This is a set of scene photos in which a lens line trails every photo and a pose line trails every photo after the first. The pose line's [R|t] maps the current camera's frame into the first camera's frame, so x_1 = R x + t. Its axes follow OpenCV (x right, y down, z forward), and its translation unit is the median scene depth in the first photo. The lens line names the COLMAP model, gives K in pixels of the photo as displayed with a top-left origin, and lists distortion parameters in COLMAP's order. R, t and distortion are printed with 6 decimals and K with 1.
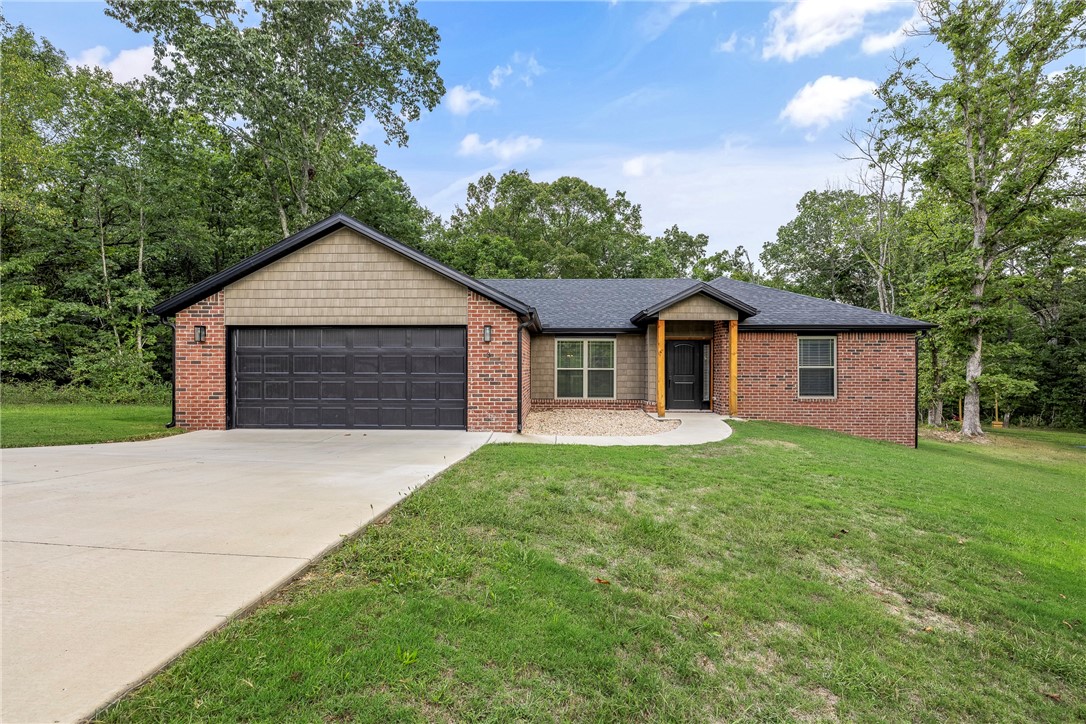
lens RADIAL K [[470.3, 0, 543.0], [0, 470.3, 362.0], [0, 0, 1]] dist [-0.001763, 0.000562]
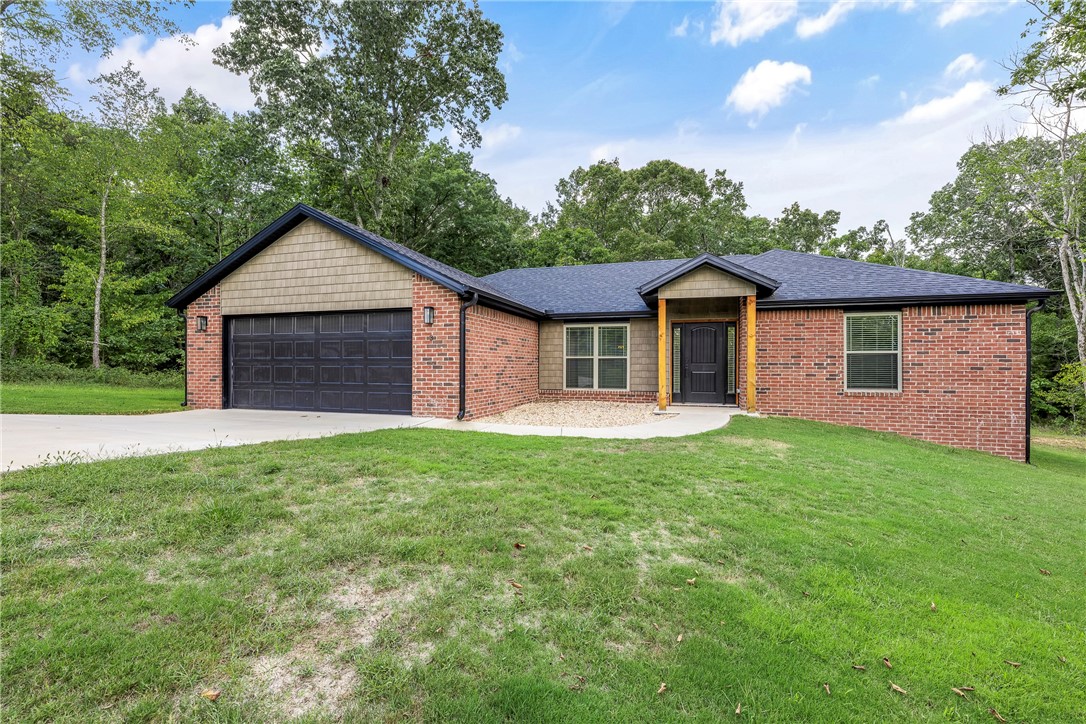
lens RADIAL K [[470.3, 0, 543.0], [0, 470.3, 362.0], [0, 0, 1]] dist [-0.001763, 0.000562]
pose [[0.963851, -0.002539, -0.266431, 0.246858], [0.003012, 0.999995, 0.001367, 0.023330], [0.266426, -0.002120, 0.963853, 0.092263]]
